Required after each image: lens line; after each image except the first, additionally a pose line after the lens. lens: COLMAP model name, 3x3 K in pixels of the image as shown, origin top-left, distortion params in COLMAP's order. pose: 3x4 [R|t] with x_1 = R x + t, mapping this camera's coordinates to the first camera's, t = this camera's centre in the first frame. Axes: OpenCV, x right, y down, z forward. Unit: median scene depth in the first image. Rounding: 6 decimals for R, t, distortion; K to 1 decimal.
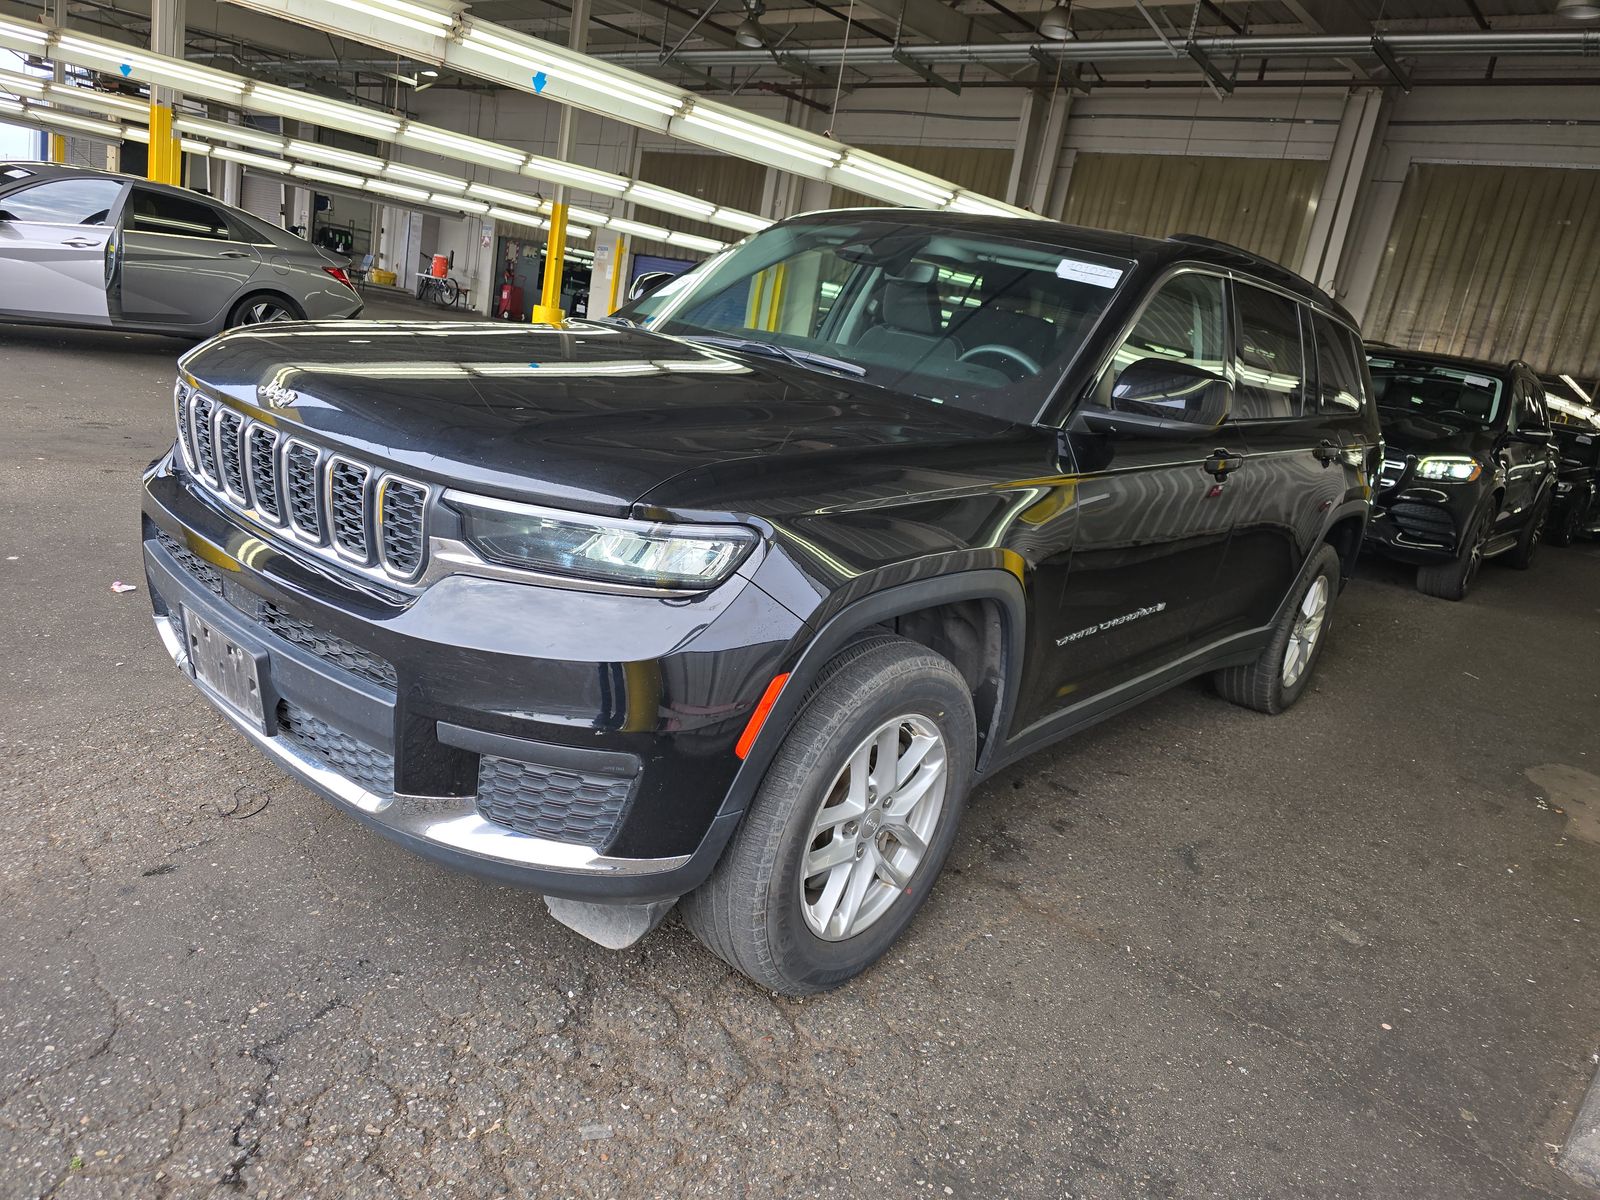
lens RADIAL K [[1096.4, 0, 807.2], [0, 1096.4, 600.4], [0, 0, 1]] dist [0.034020, -0.007570]
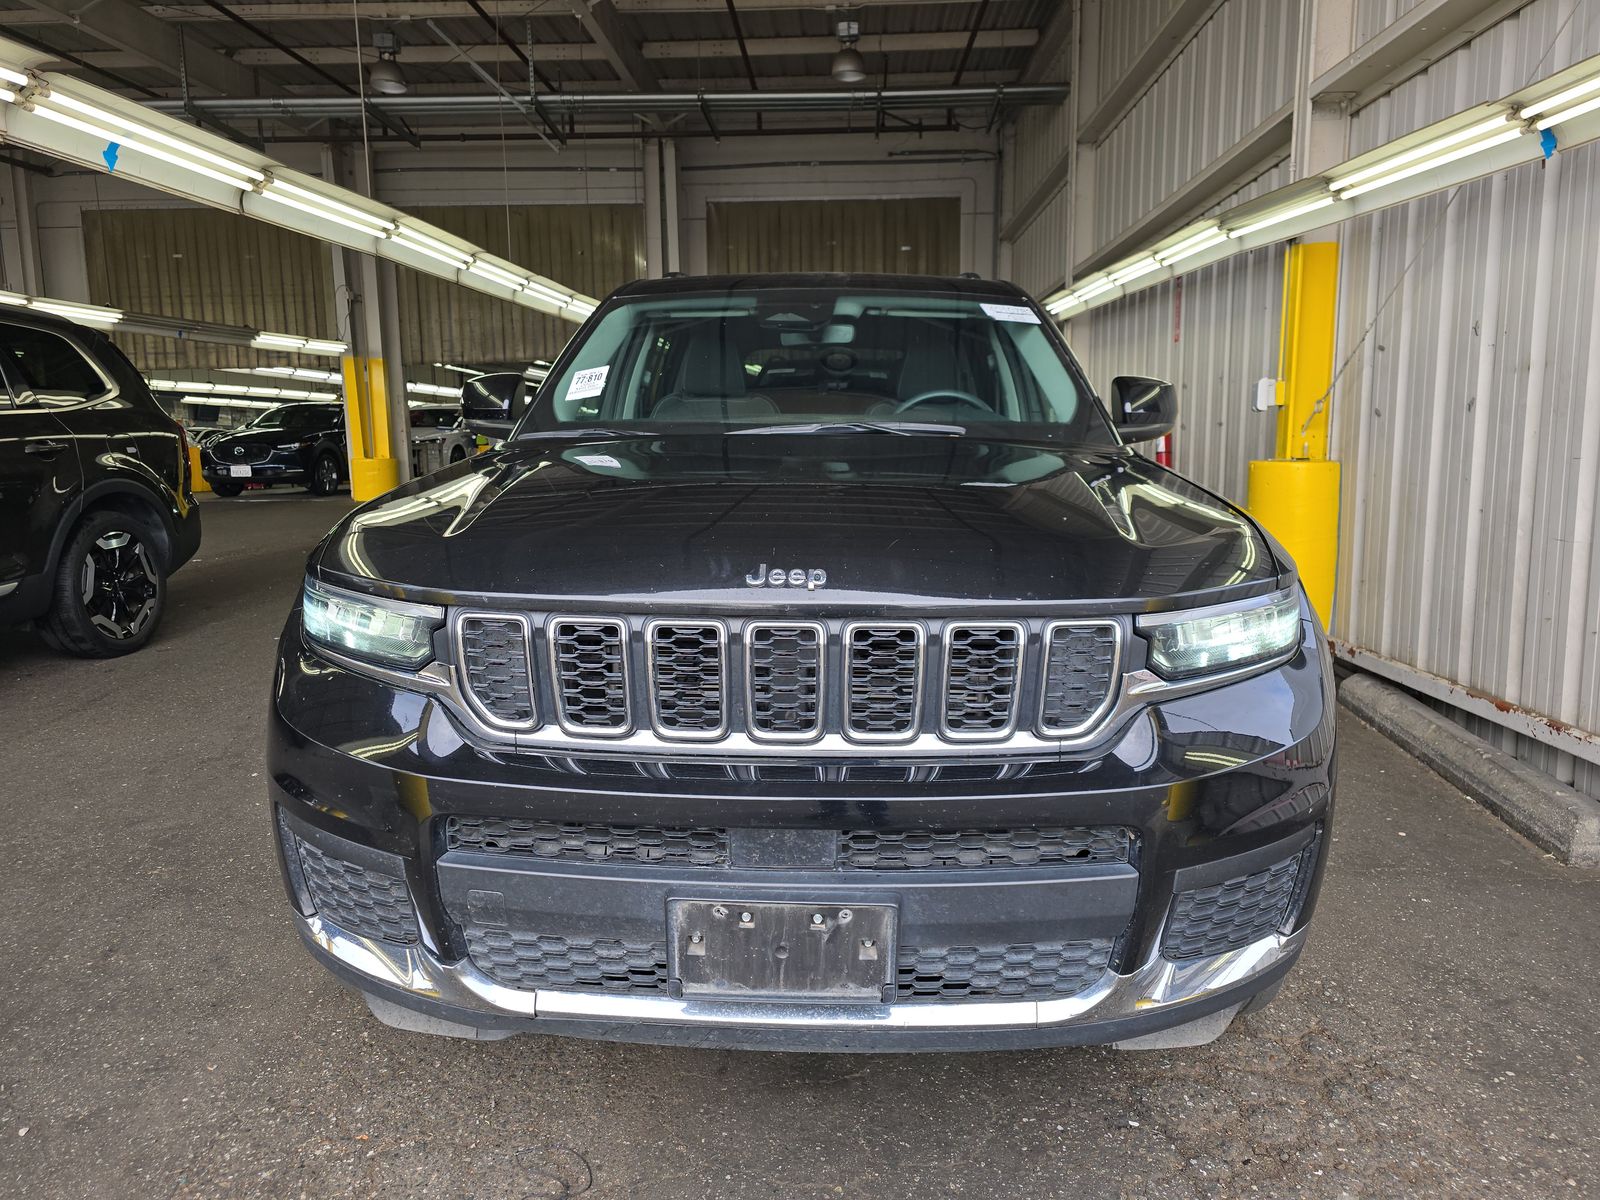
lens RADIAL K [[1096.4, 0, 807.9], [0, 1096.4, 602.4], [0, 0, 1]] dist [0.034020, -0.007570]
pose [[0.798656, -0.256958, 0.544170, -0.116542], [0.276374, 0.959869, 0.047630, -0.026201], [-0.534571, 0.112355, 0.837622, 0.045594]]
